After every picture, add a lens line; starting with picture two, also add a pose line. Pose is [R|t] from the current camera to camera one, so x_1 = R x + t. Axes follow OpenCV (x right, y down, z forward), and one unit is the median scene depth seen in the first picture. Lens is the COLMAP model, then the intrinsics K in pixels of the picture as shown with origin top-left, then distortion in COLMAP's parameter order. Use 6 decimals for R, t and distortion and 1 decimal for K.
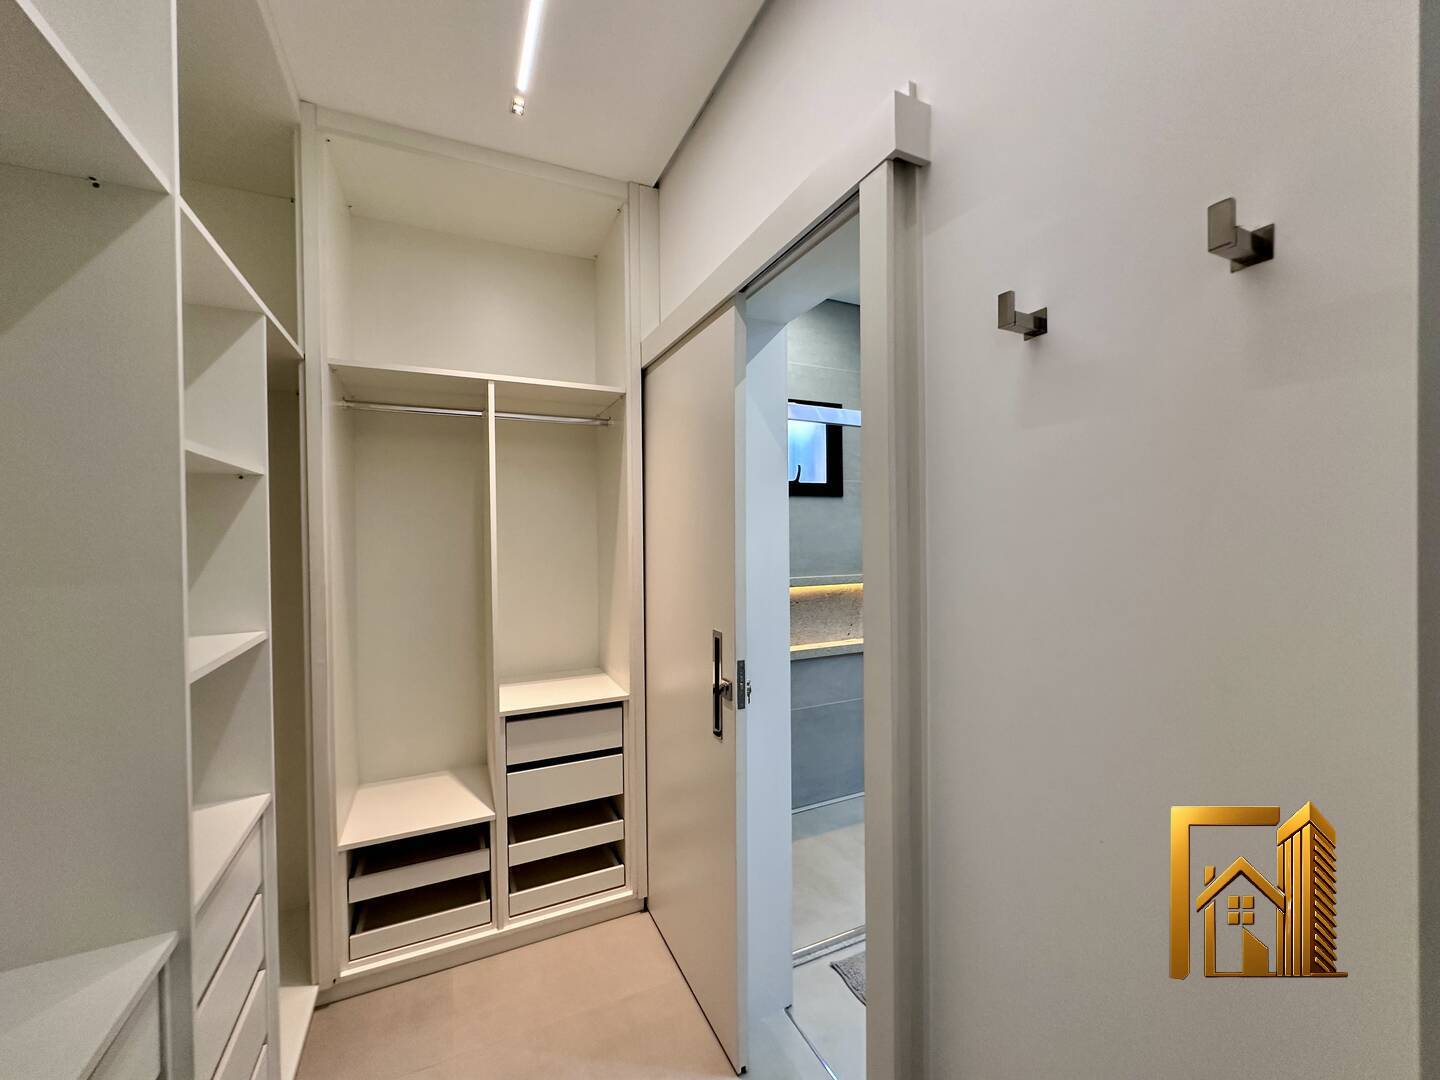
lens RADIAL K [[574.8, 0, 721.1], [0, 574.8, 540.1], [0, 0, 1]] dist [0.001687, -0.000251]
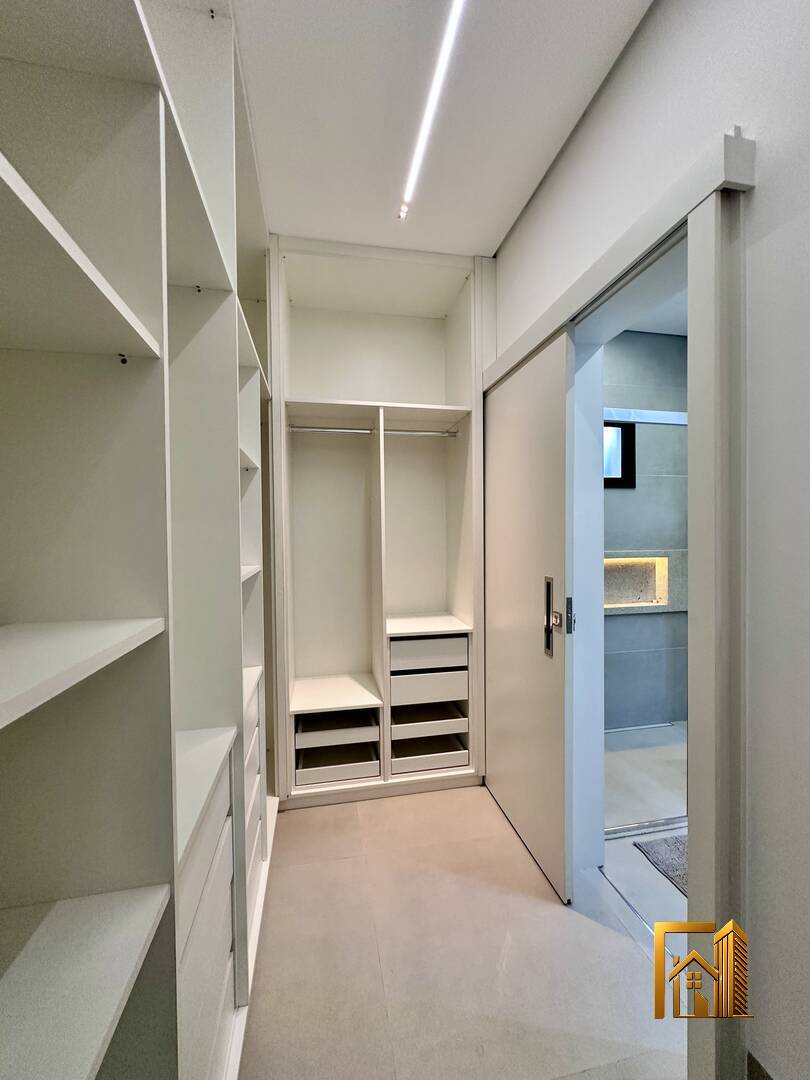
lens RADIAL K [[431.1, 0, 408.3], [0, 431.1, 541.4], [0, 0, 1]] dist [0.001687, -0.000251]
pose [[0.970627, 0.005673, -0.240522, -0.069644], [-0.003347, 0.999944, 0.010078, 0.054908], [0.240566, -0.008977, 0.970591, -0.050107]]
